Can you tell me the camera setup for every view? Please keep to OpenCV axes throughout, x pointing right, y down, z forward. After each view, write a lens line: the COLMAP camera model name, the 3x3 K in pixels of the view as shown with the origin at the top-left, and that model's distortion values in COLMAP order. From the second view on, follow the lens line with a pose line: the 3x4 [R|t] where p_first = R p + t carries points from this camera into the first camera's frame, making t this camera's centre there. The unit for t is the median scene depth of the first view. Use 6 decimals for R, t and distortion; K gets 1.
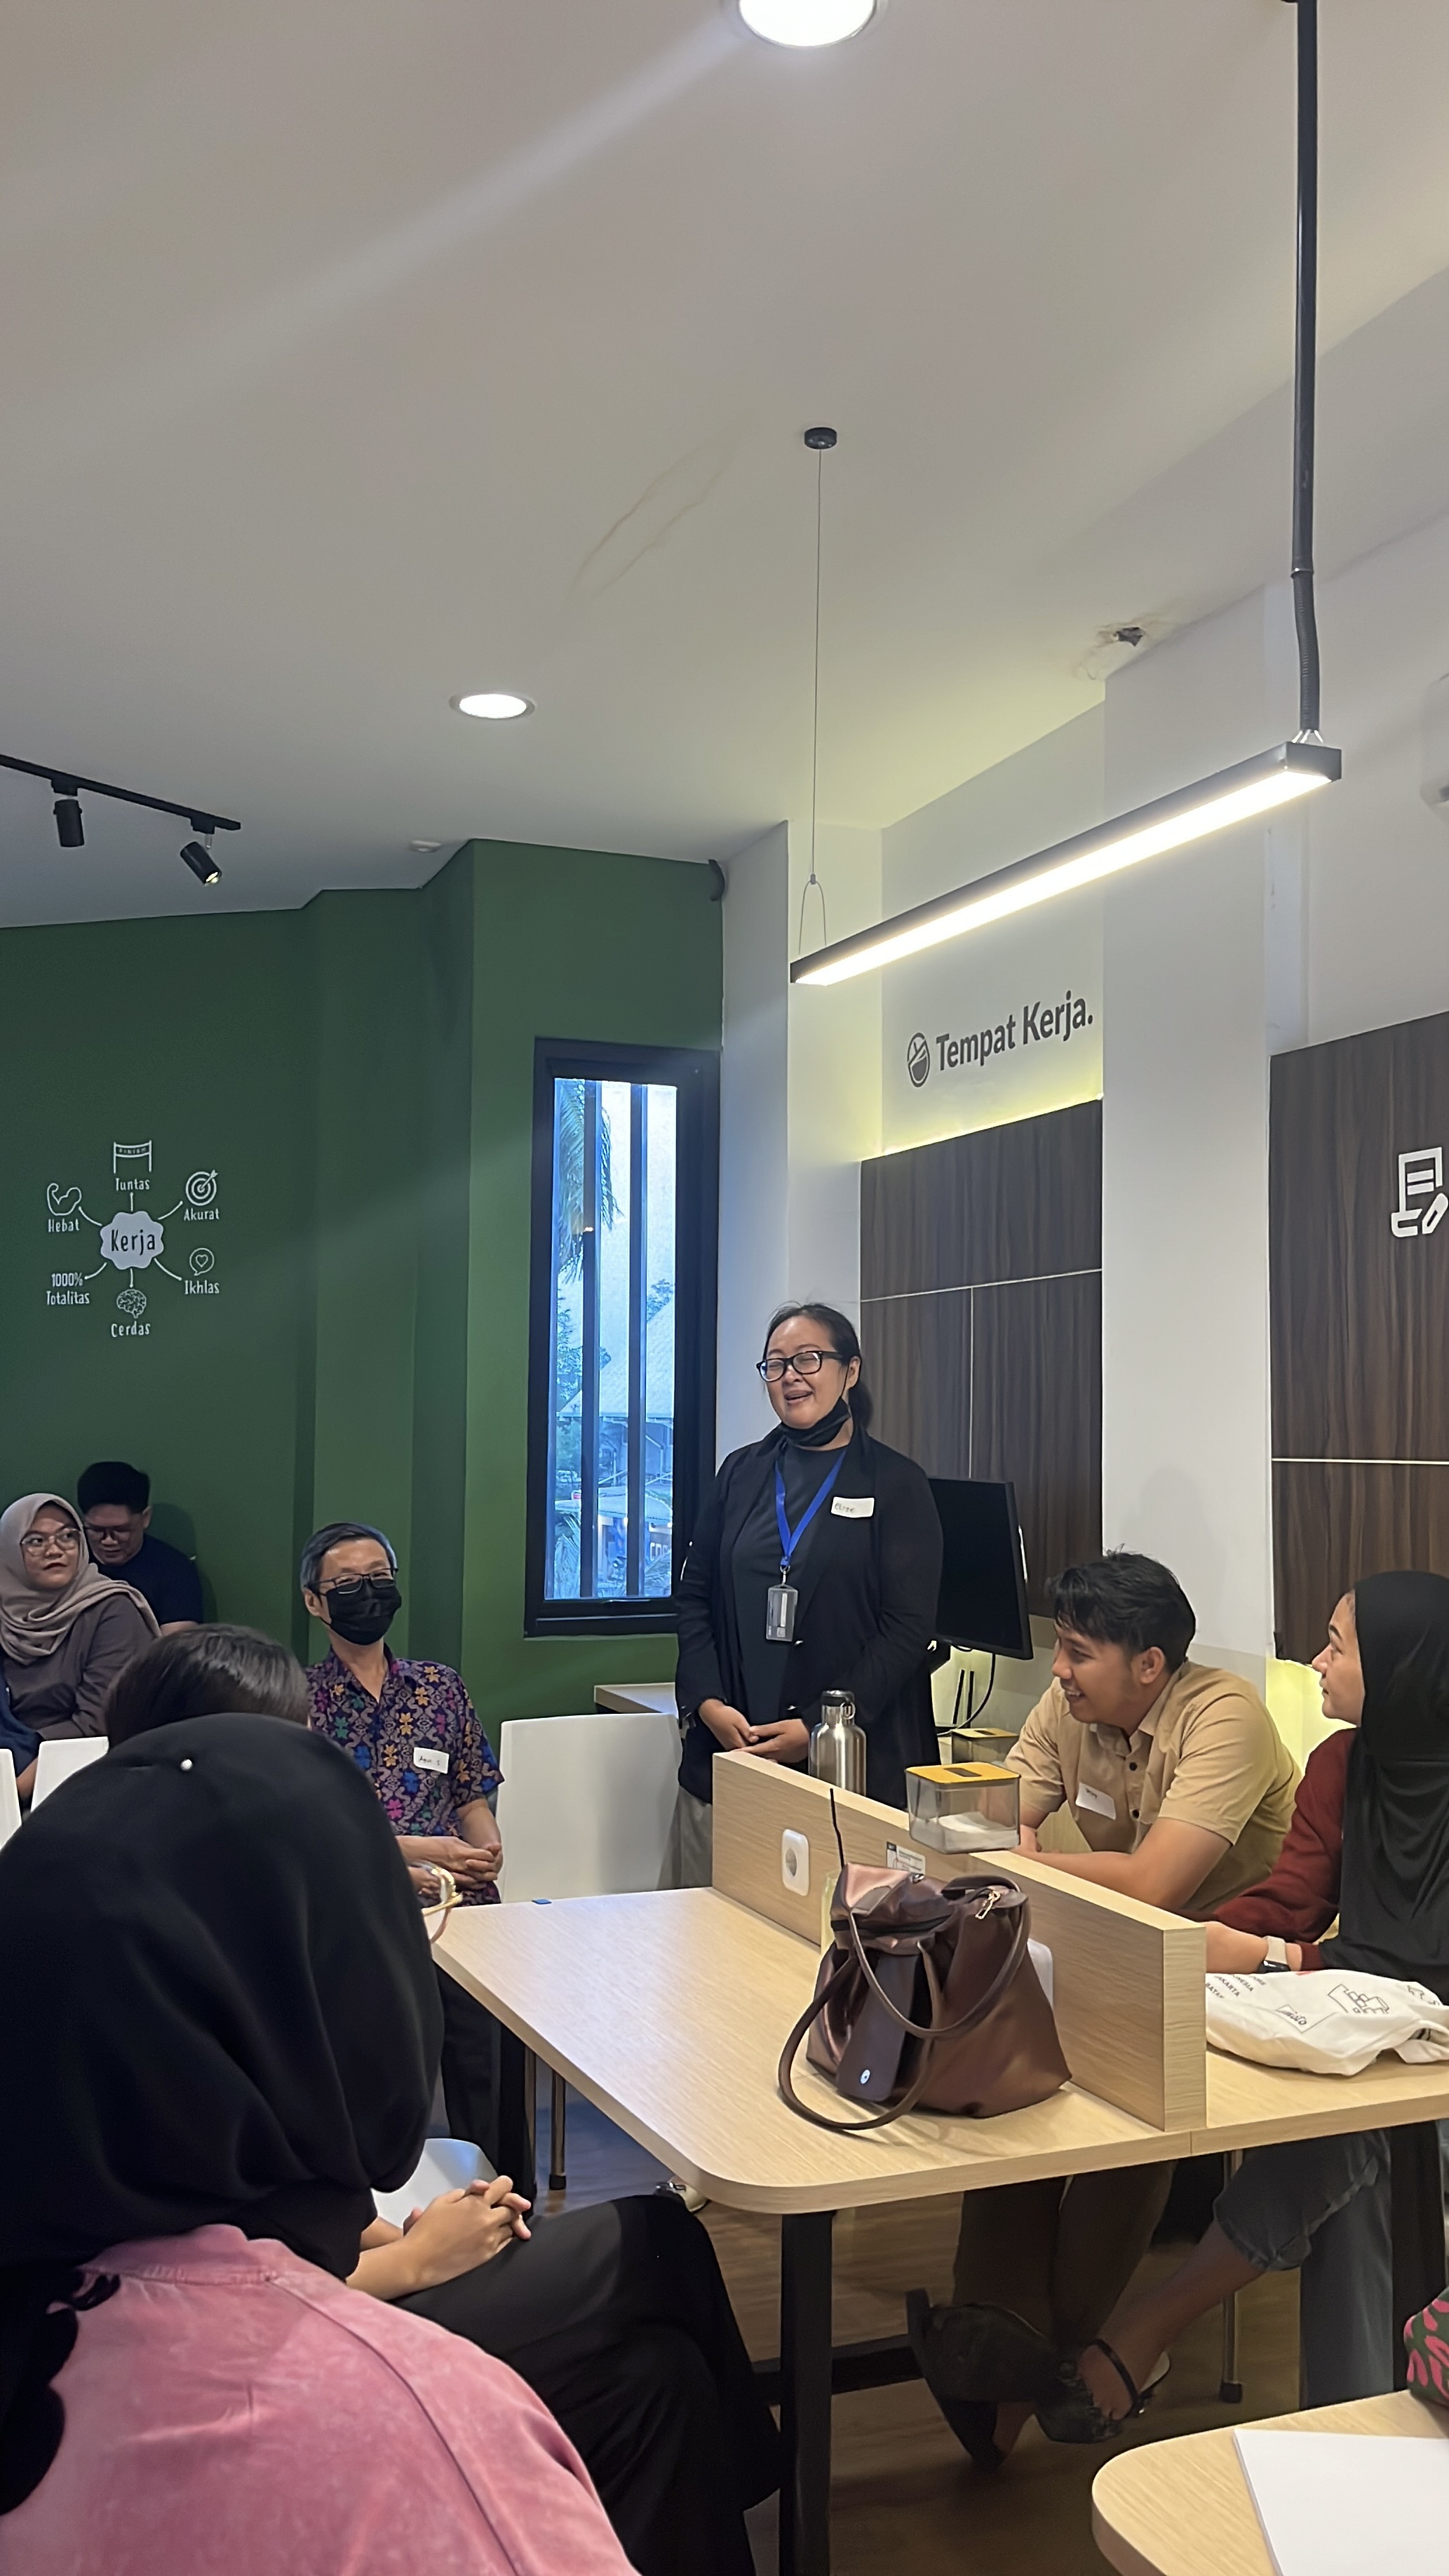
lens RADIAL K [[2128.6, 0, 718.6], [0, 2128.6, 1317.6], [0, 0, 1]] dist [0.003784, 0.094693]
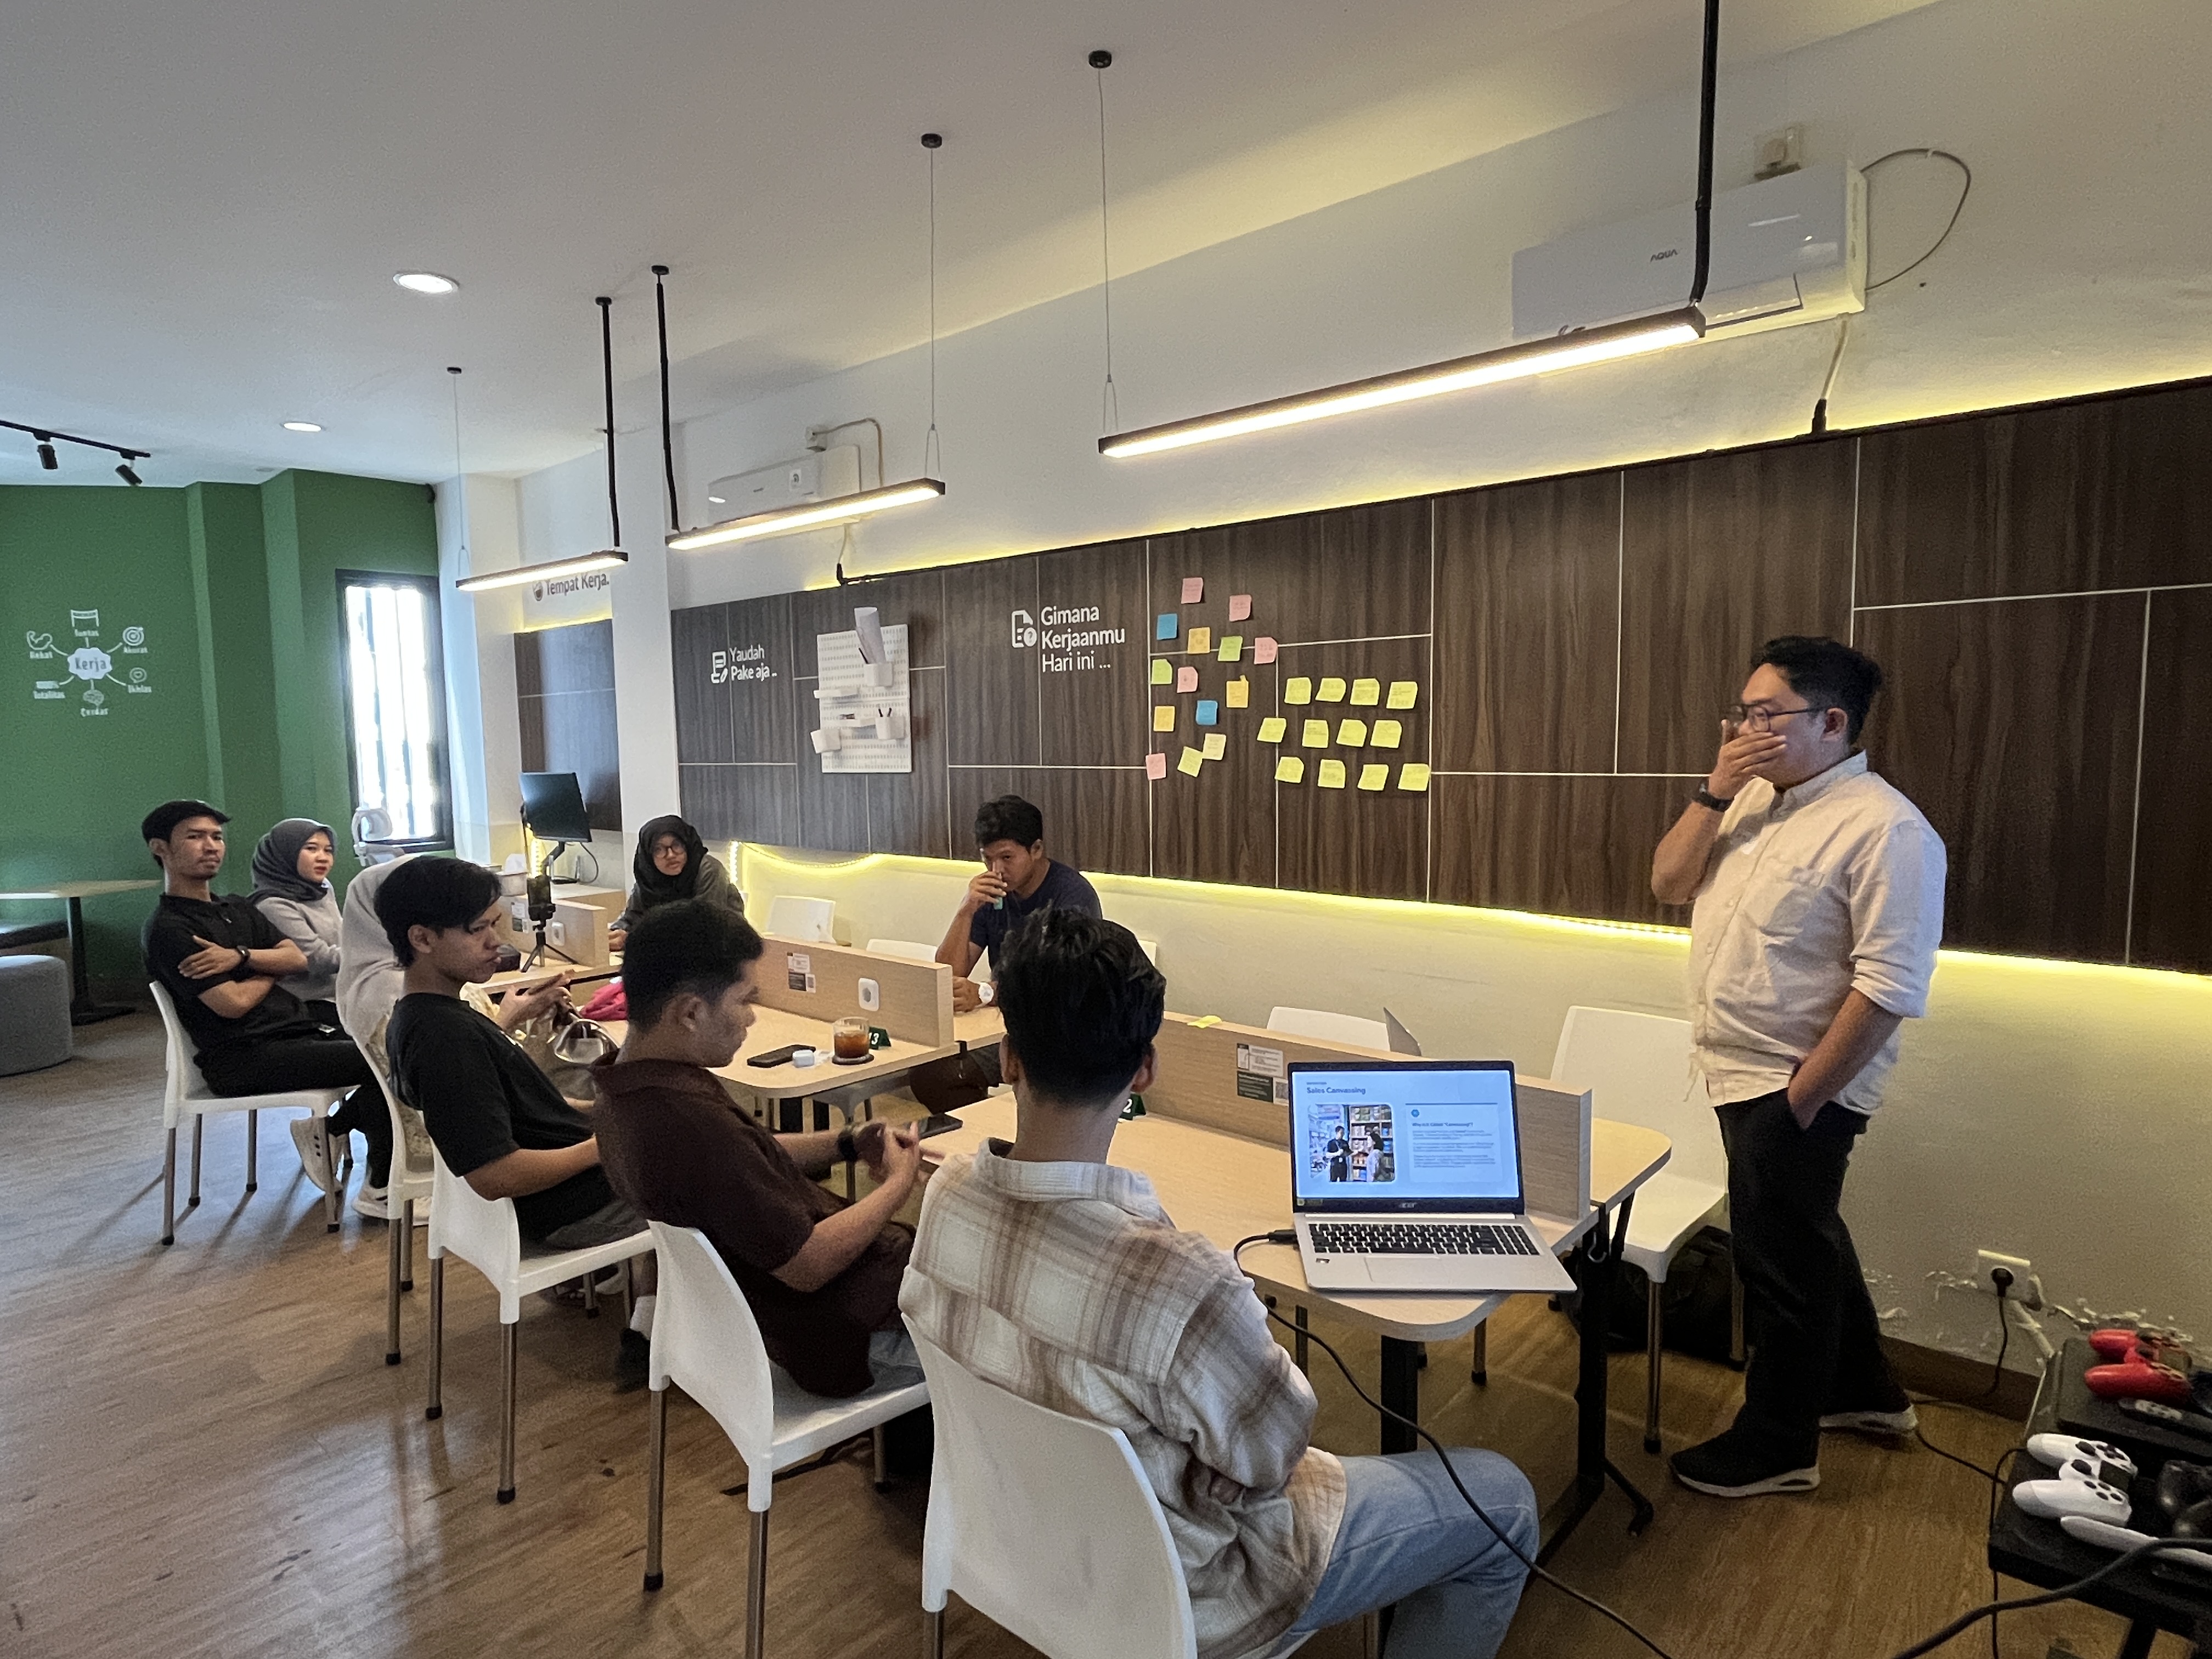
lens RADIAL K [[1221.7, 0, 1089.3], [0, 1221.7, 838.8], [0, 0, 1]] dist [0.003410, -0.000256]
pose [[0.895424, -0.062323, 0.440831, 0.061809], [0.001799, 0.990652, 0.136401, -0.073659], [-0.445211, -0.121344, 0.887166, -0.891713]]
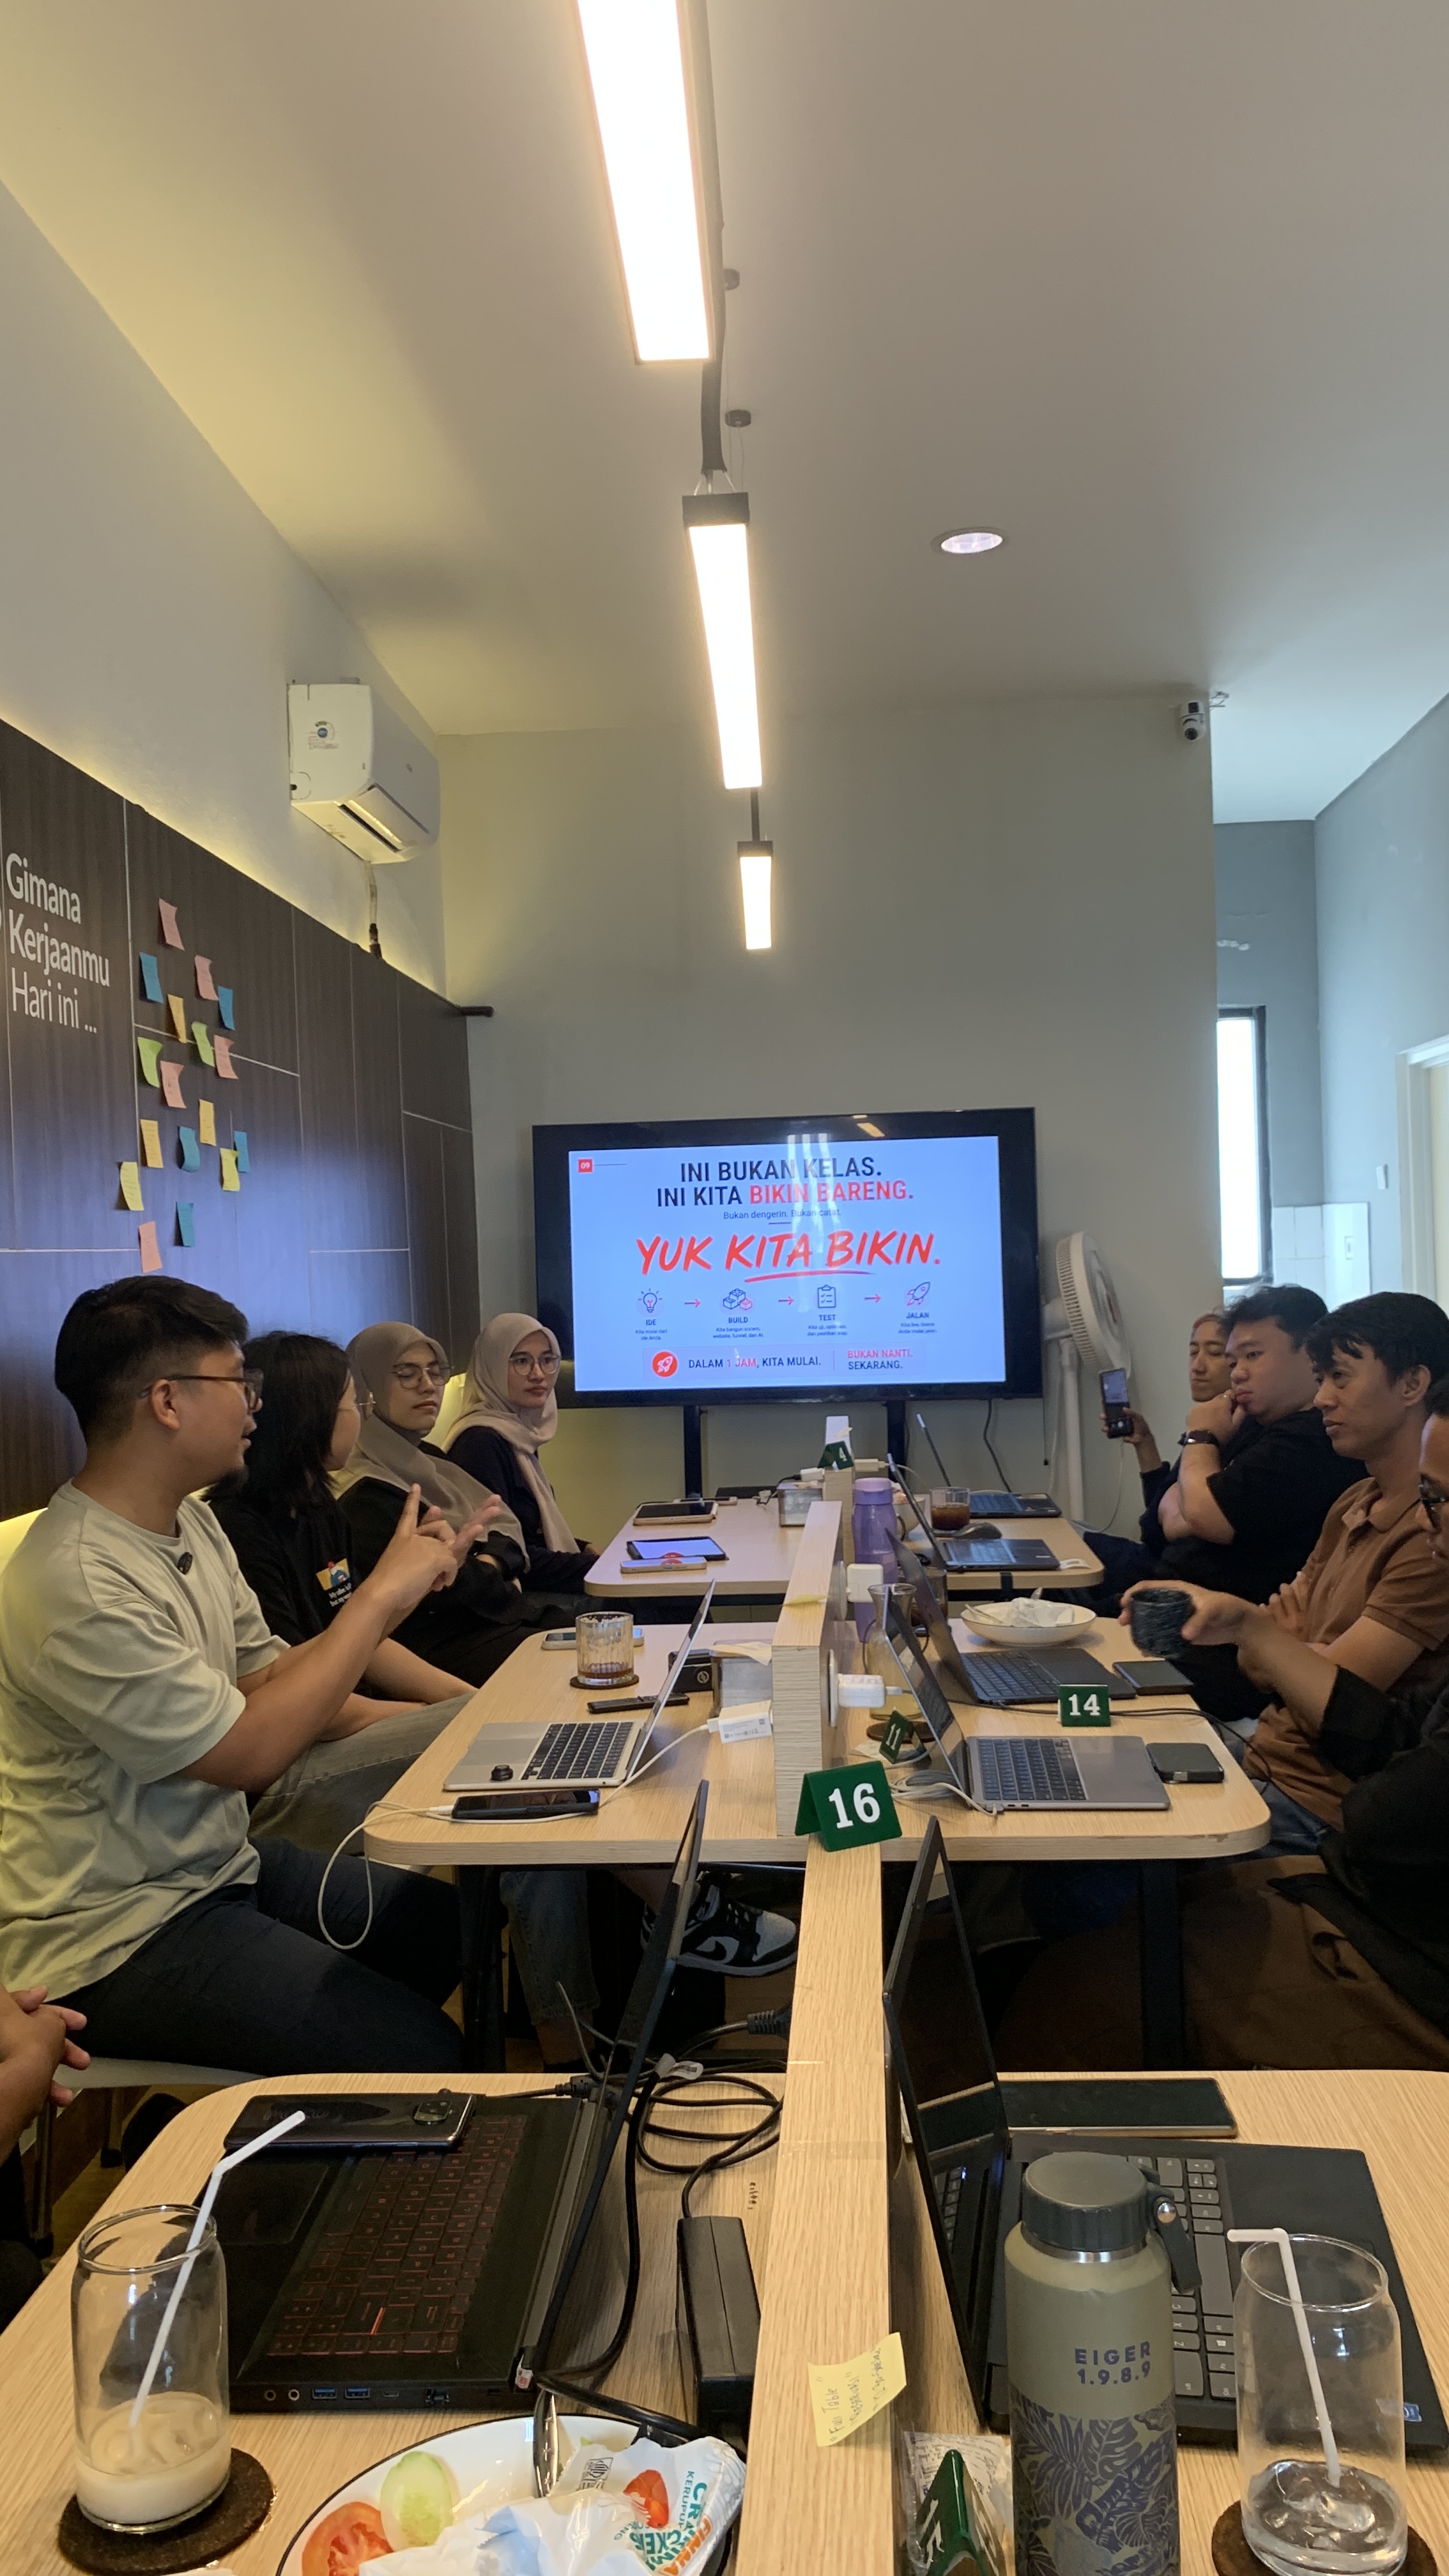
lens RADIAL K [[1950.6, 0, 725.9], [0, 1950.6, 1336.0], [0, 0, 1]] dist [0.059923, -0.001089]
pose [[-0.896936, 0.002895, 0.442150, -0.078149], [0.003196, 0.999995, -0.000065, 0.108705], [-0.442148, 0.001355, -0.896941, 1.431512]]
